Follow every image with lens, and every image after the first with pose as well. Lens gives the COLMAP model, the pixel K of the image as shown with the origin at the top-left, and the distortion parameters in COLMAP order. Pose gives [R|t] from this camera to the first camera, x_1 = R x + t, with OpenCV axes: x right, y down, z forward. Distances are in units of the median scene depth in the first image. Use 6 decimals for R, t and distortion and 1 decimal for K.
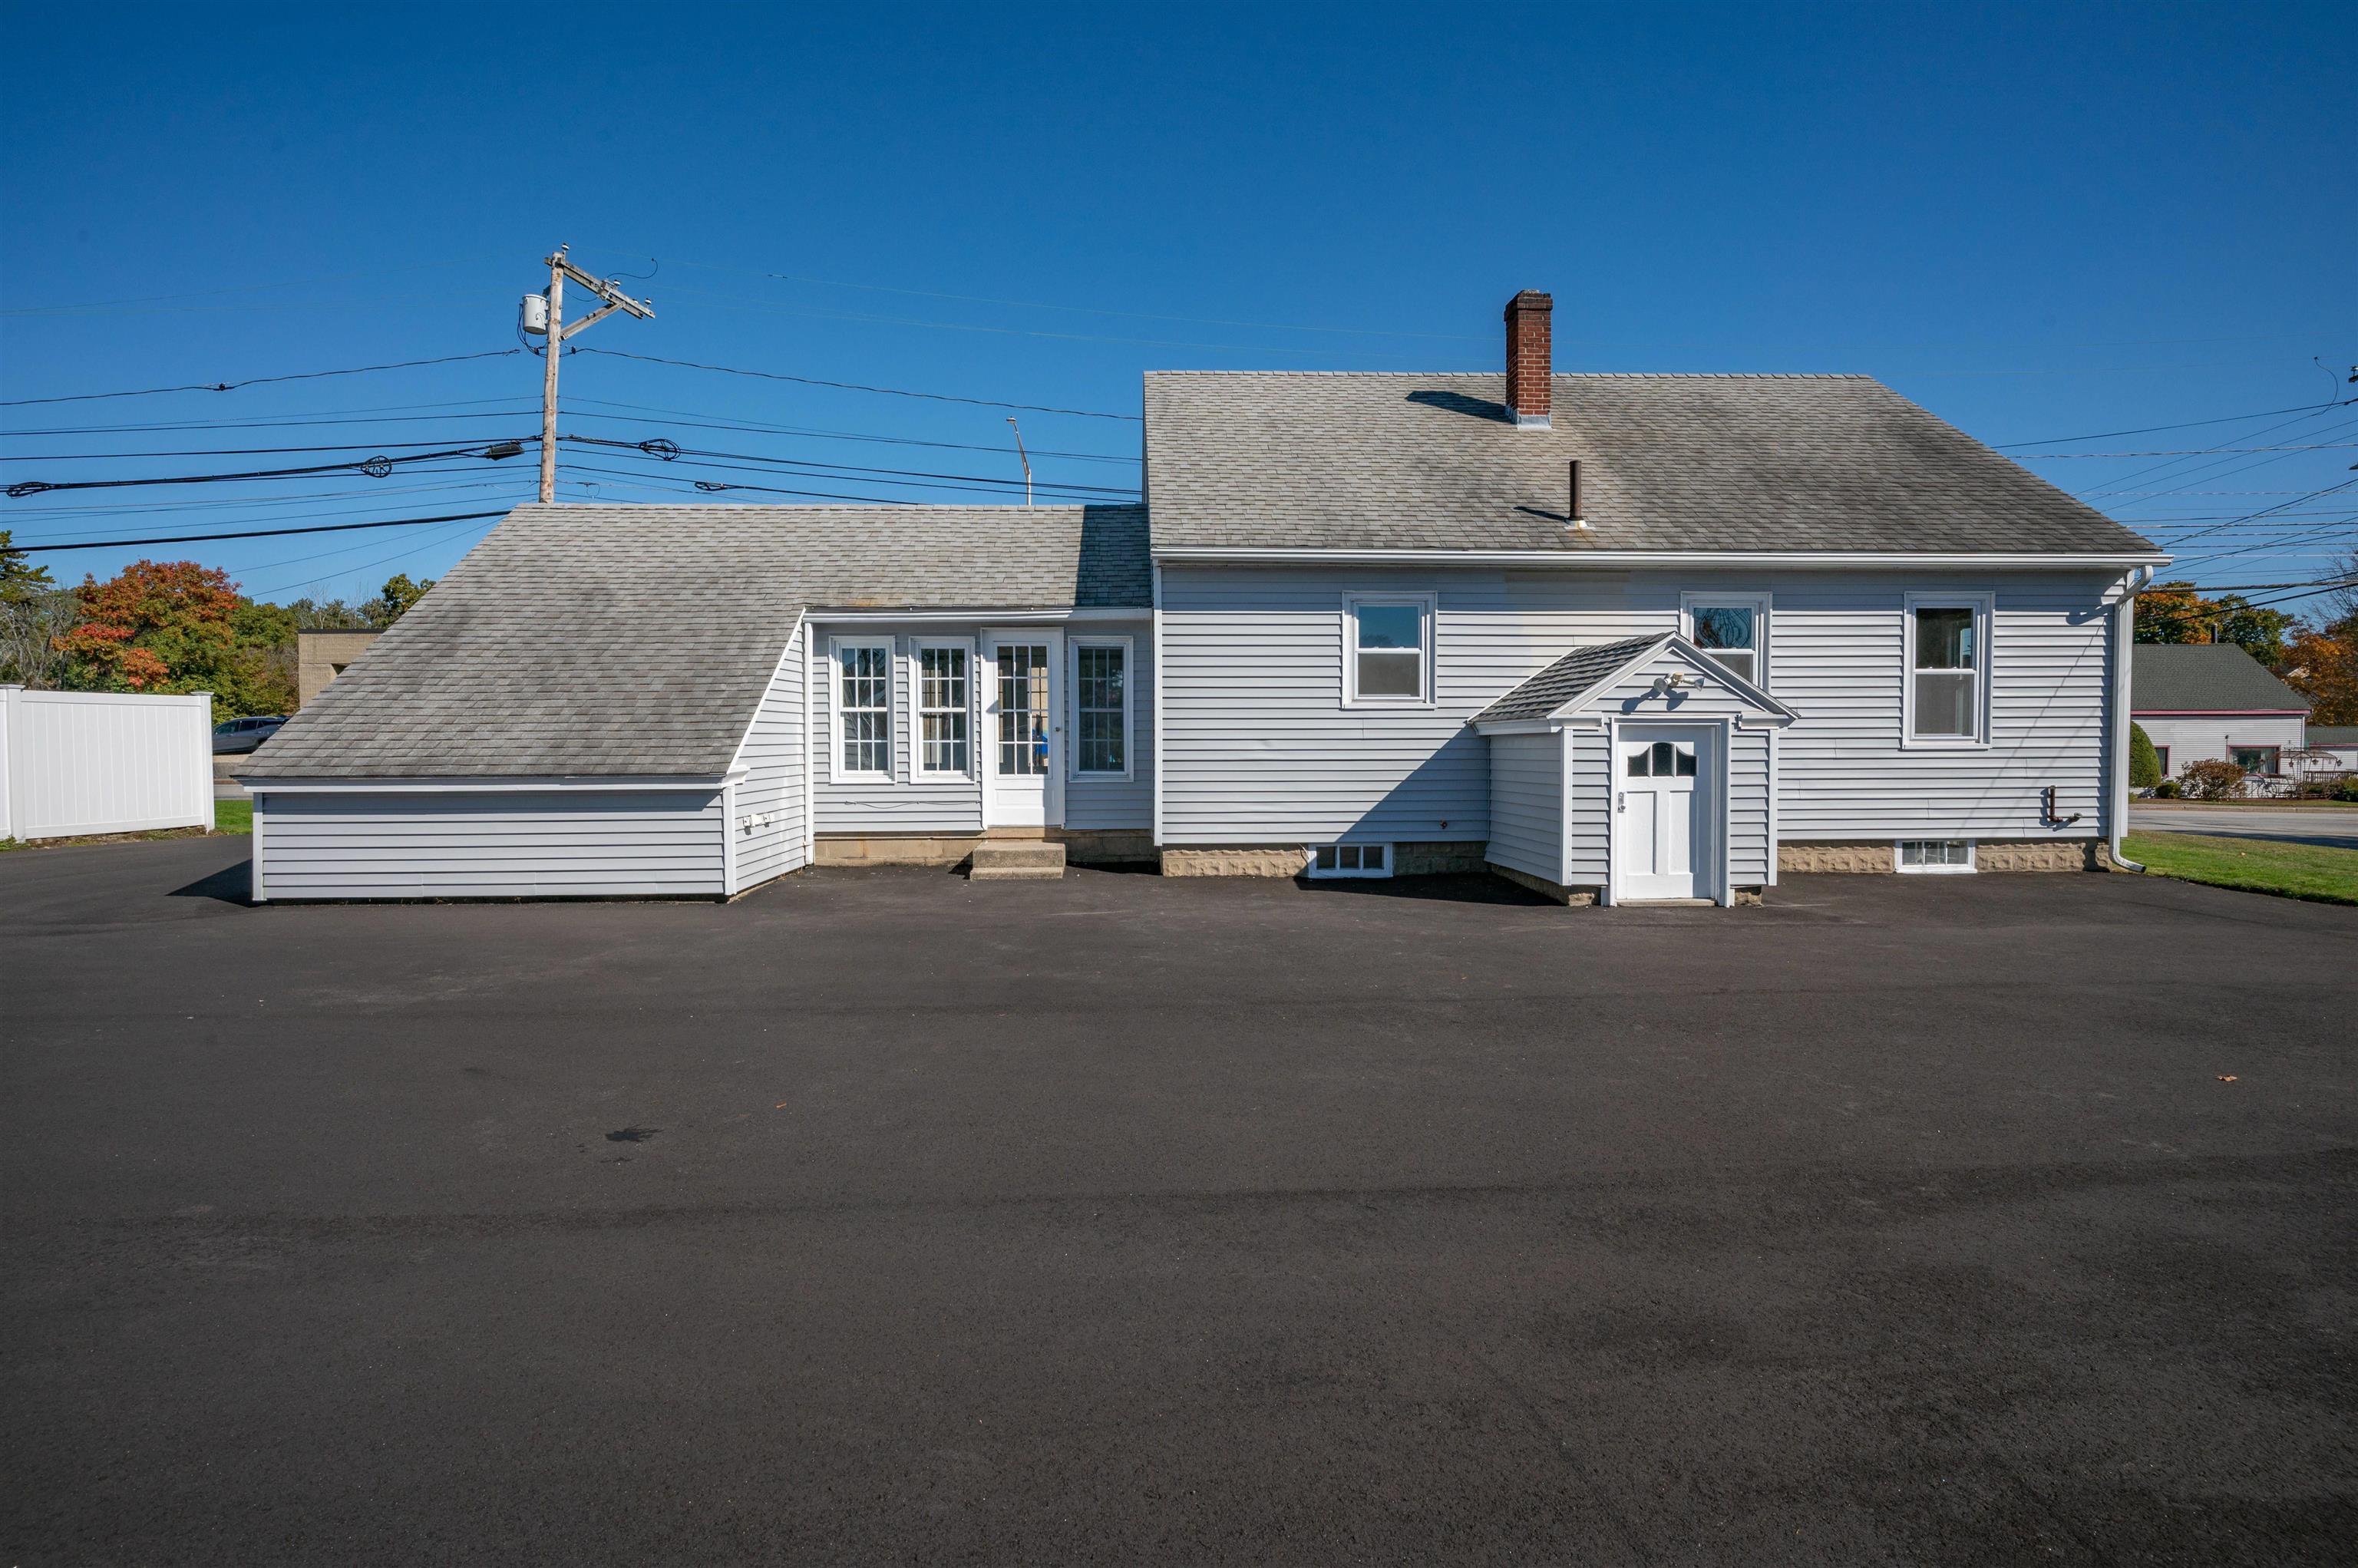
lens RADIAL K [[1180.7, 0, 1175.8], [0, 1180.7, 784.1], [0, 0, 1]] dist [-0.001728, 0.002137]
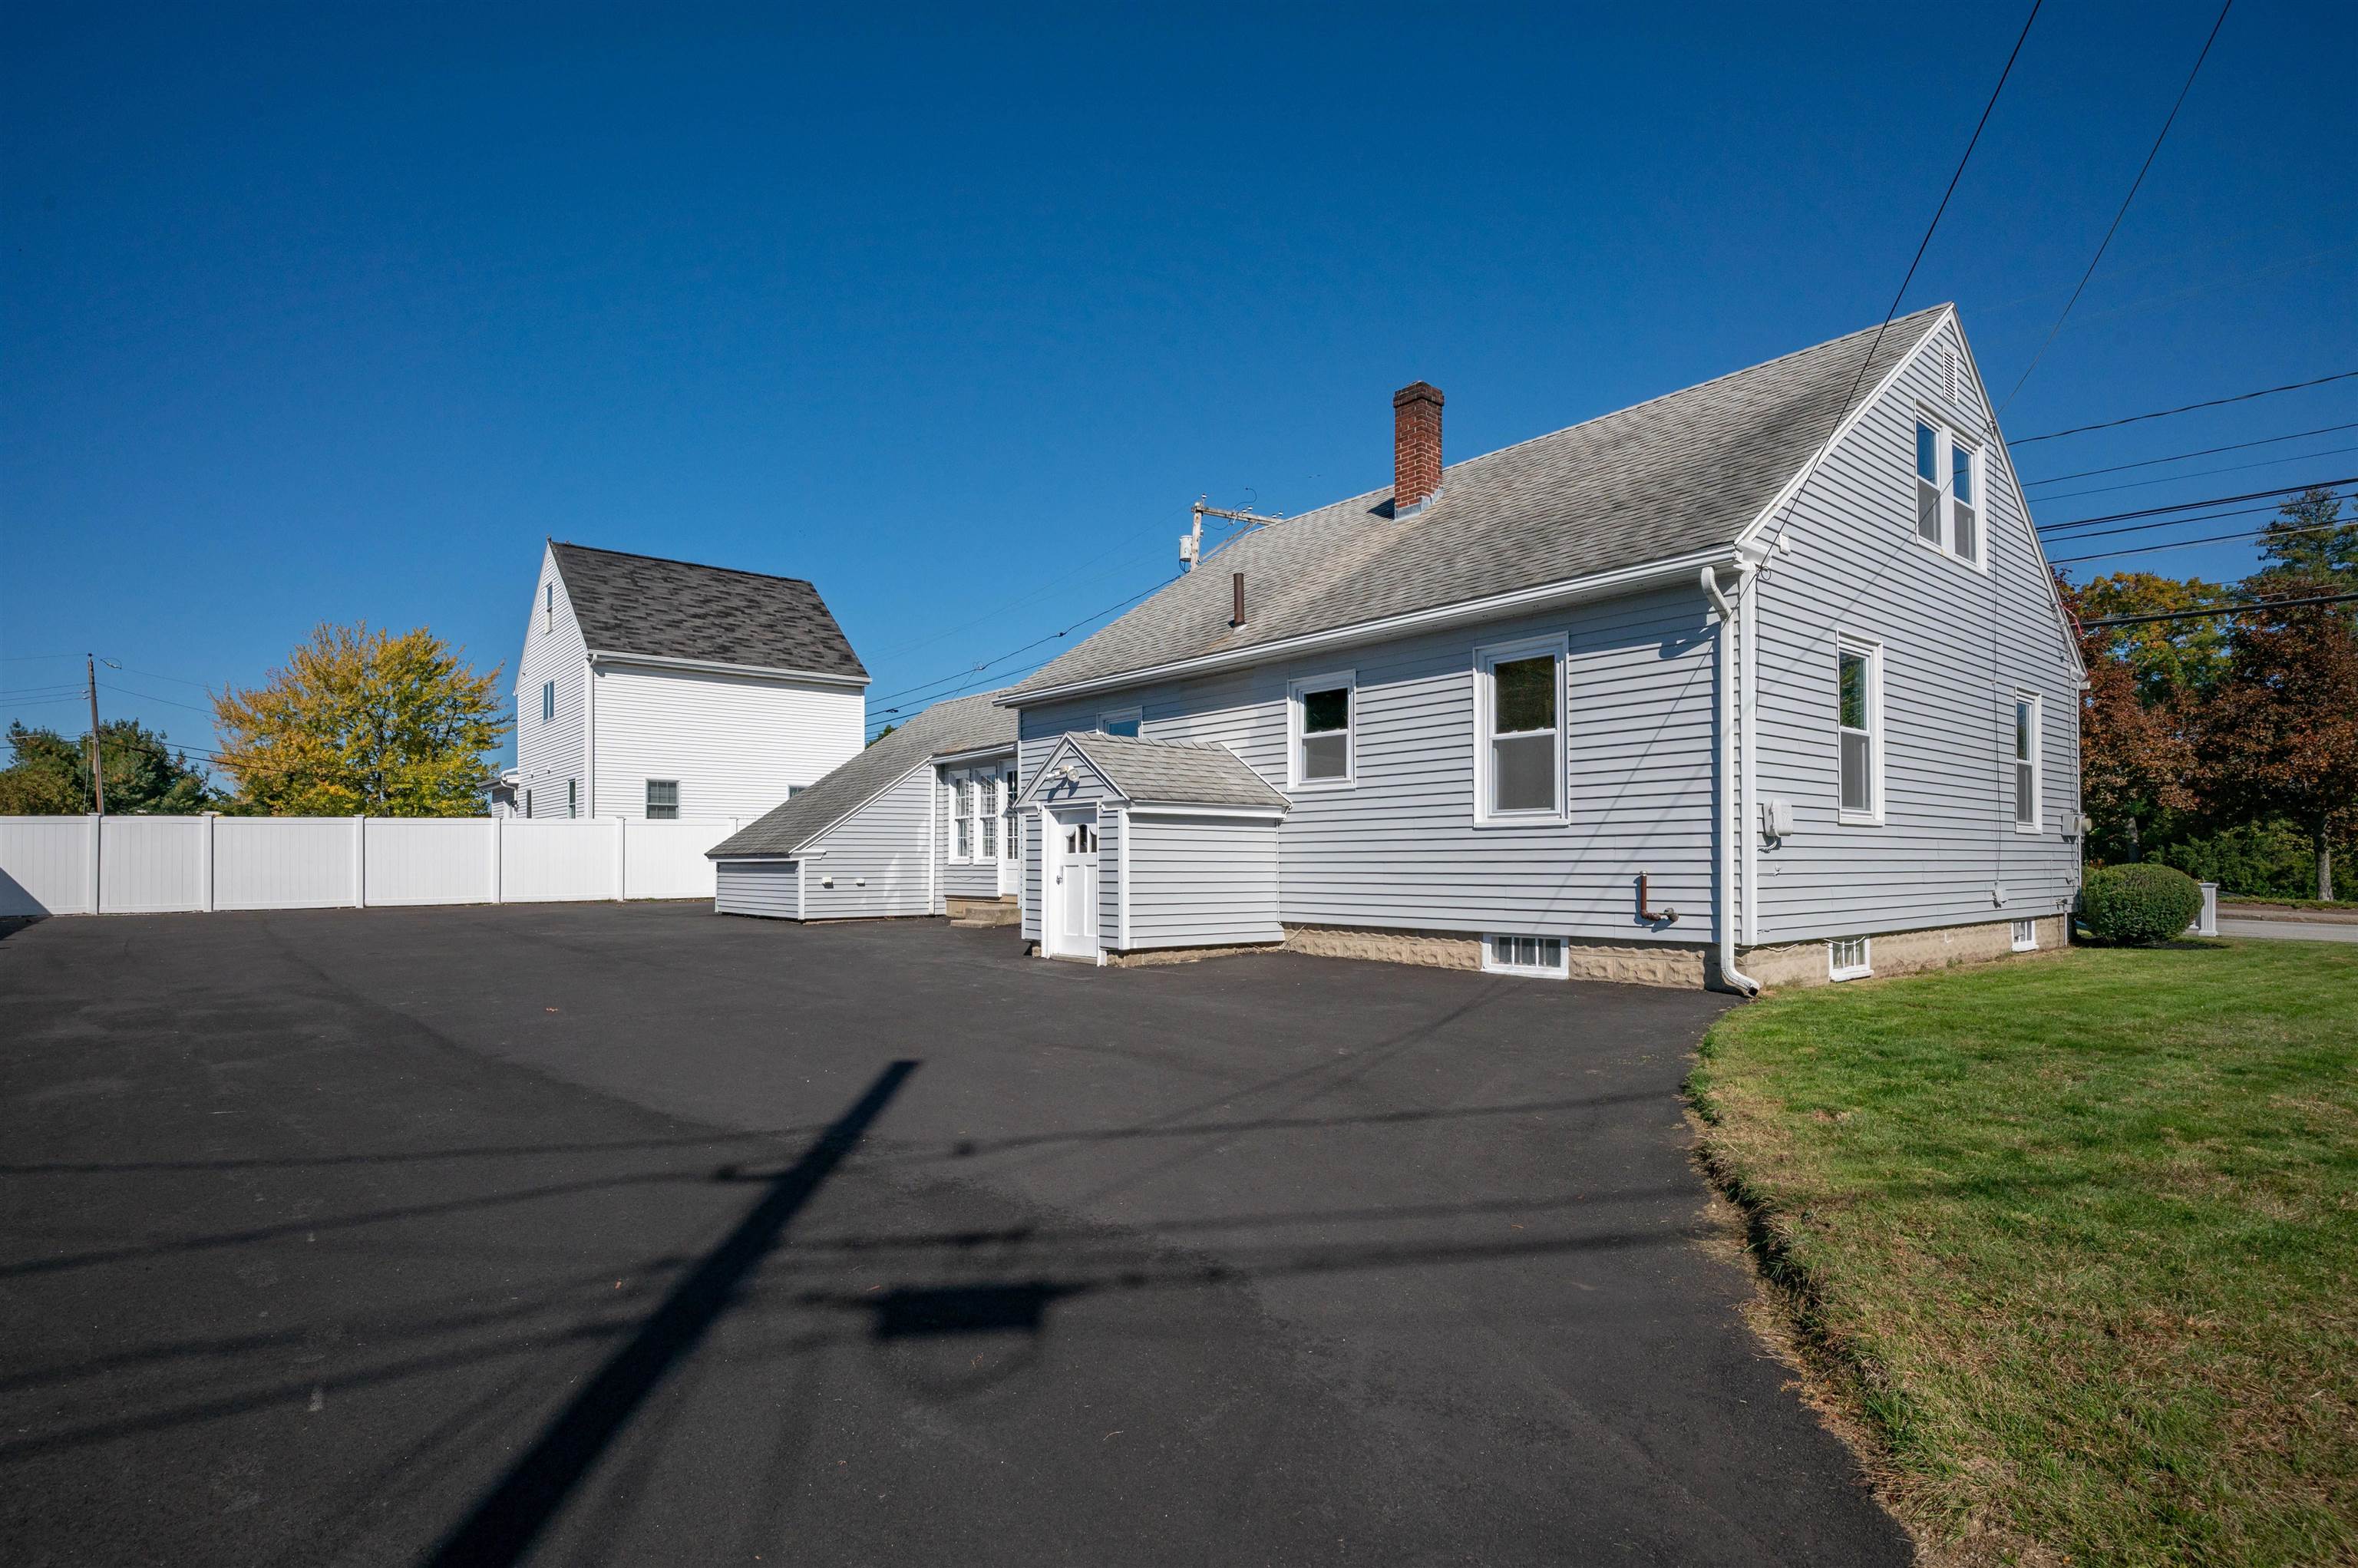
lens RADIAL K [[1143.5, 0, 1163.9], [0, 1143.5, 837.0], [0, 0, 1]] dist [-0.003092, 0.001844]
pose [[0.604096, -0.014529, -0.796779, 1.143252], [-0.028736, 0.998786, -0.039999, 0.017414], [0.796393, 0.047059, 0.602945, 0.309213]]
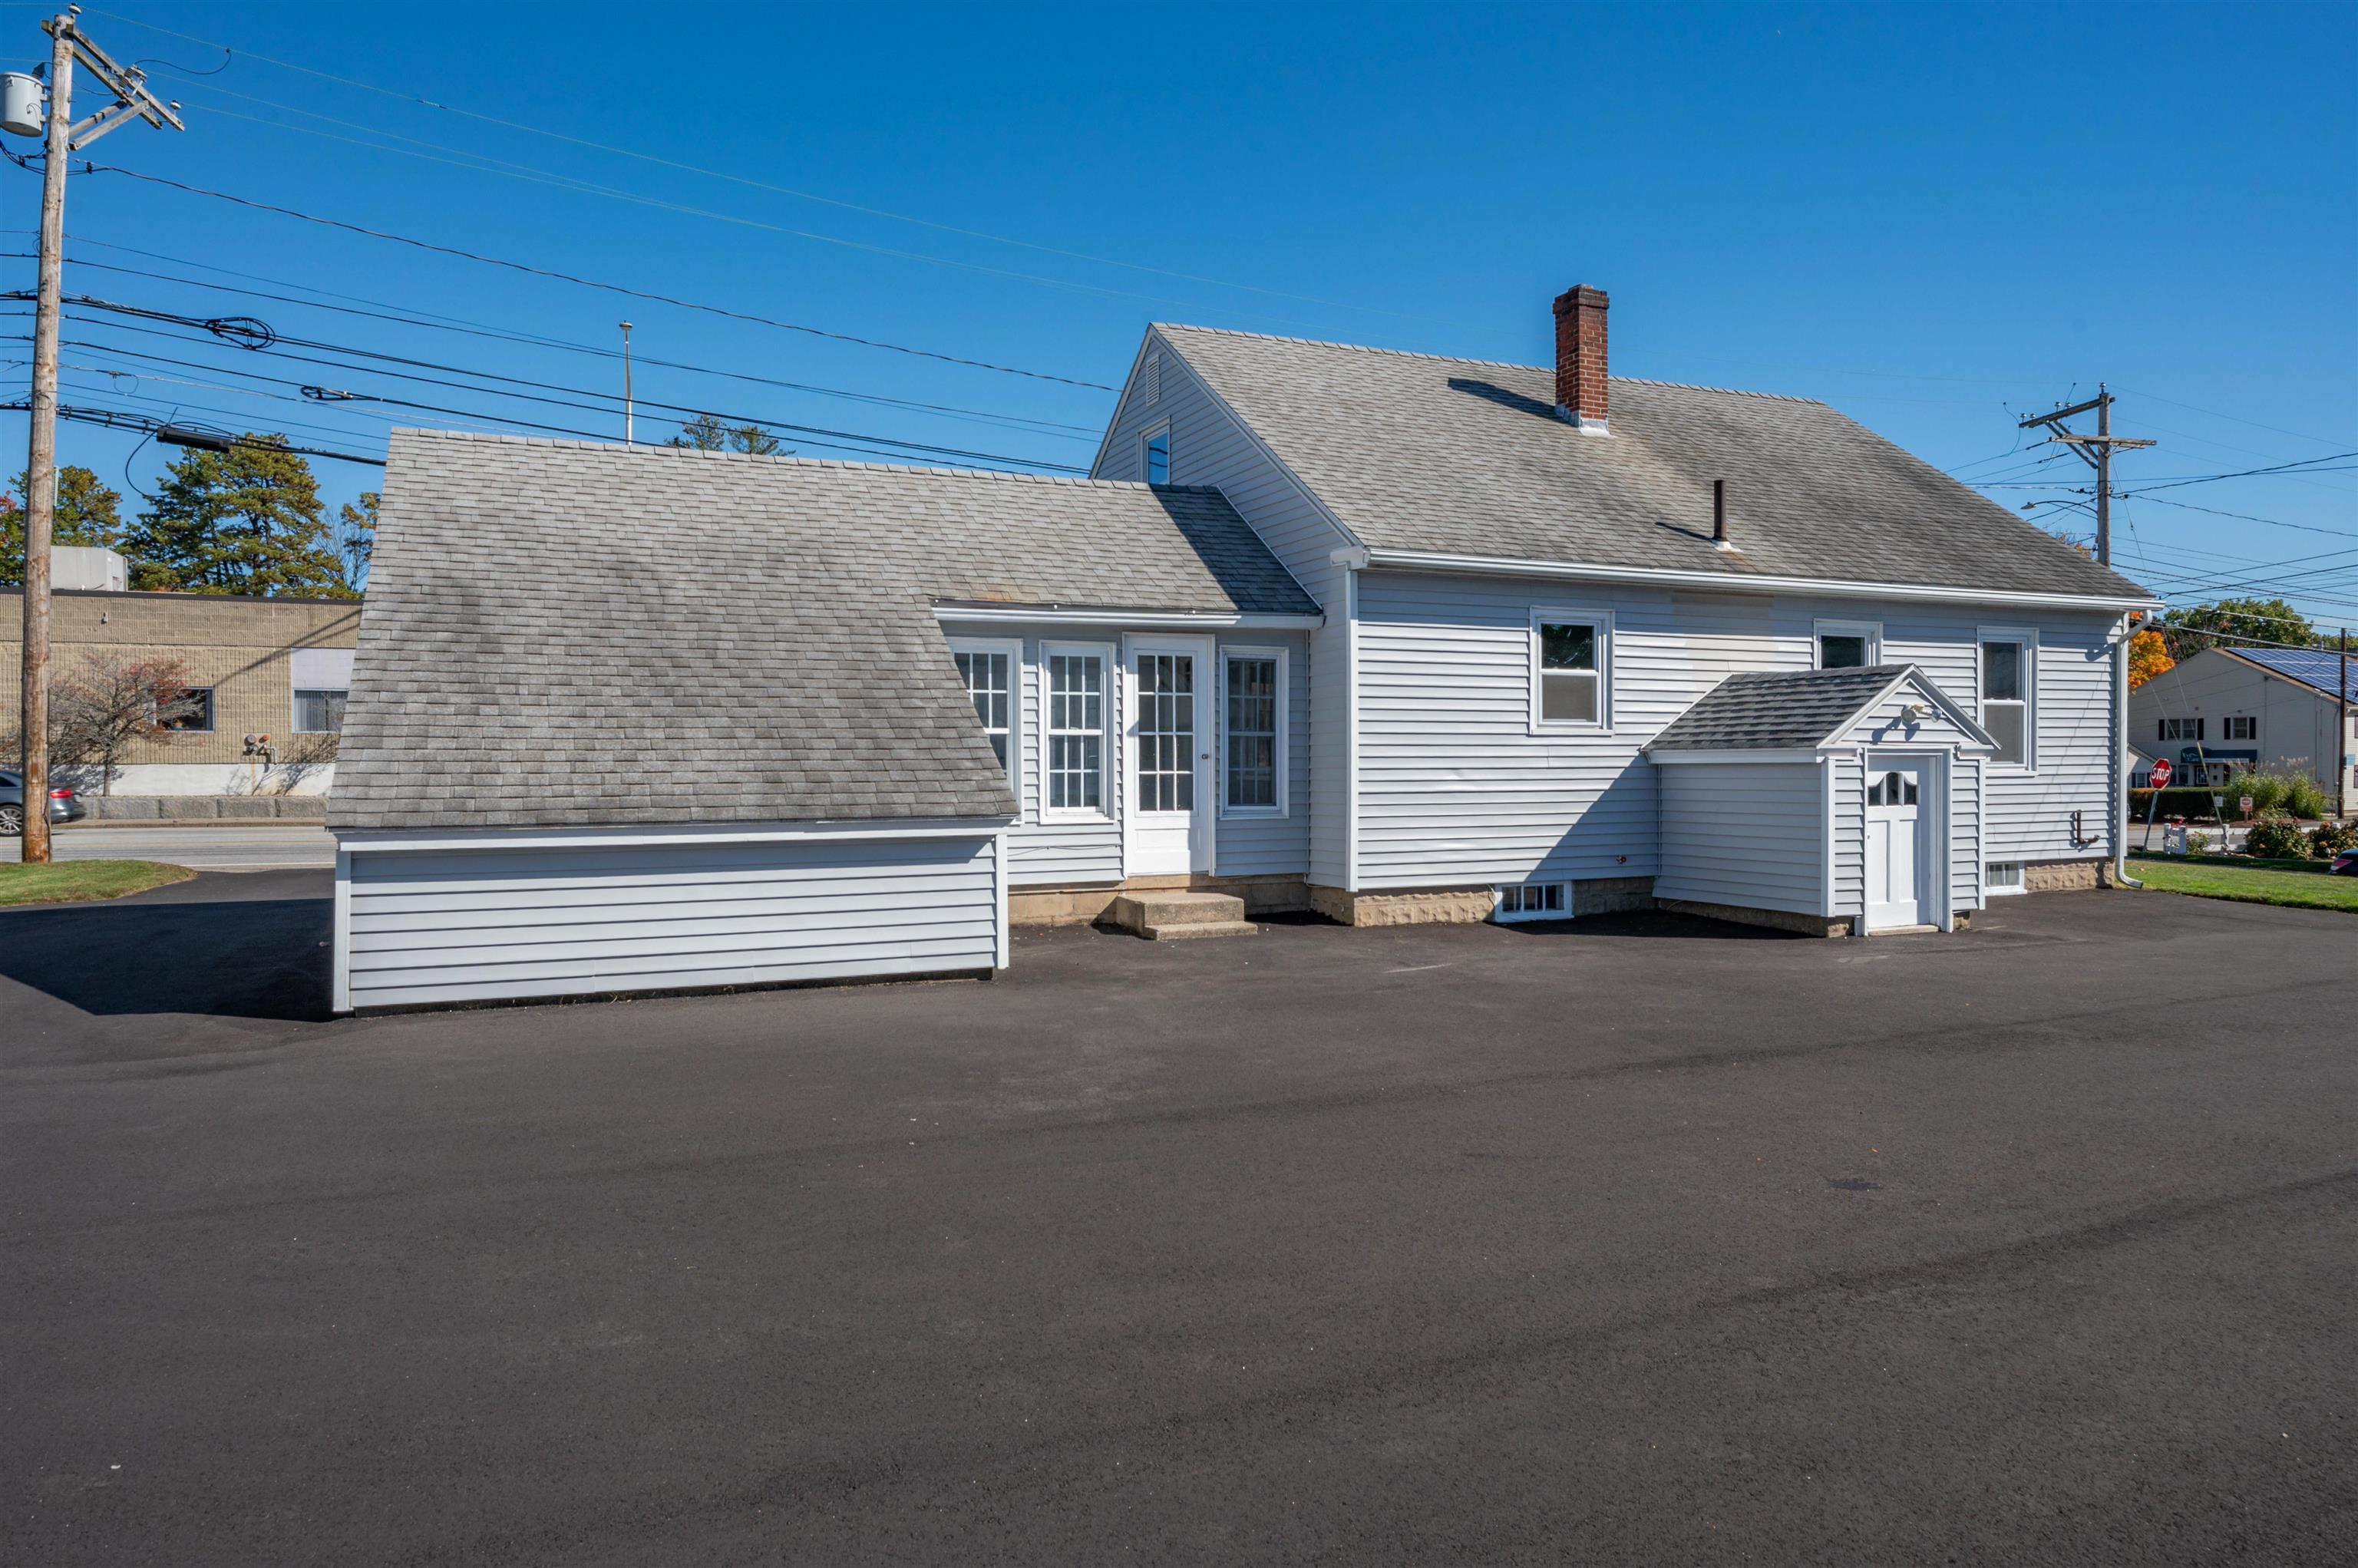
lens RADIAL K [[1525.0, 0, 1181.7], [0, 1525.0, 781.0], [0, 0, 1]] dist [-0.000659, 0.002468]
pose [[0.930584, -0.004754, 0.366047, -0.526985], [0.013122, 0.999706, -0.020378, -0.007436], [-0.365842, 0.023767, 0.930373, 0.005105]]
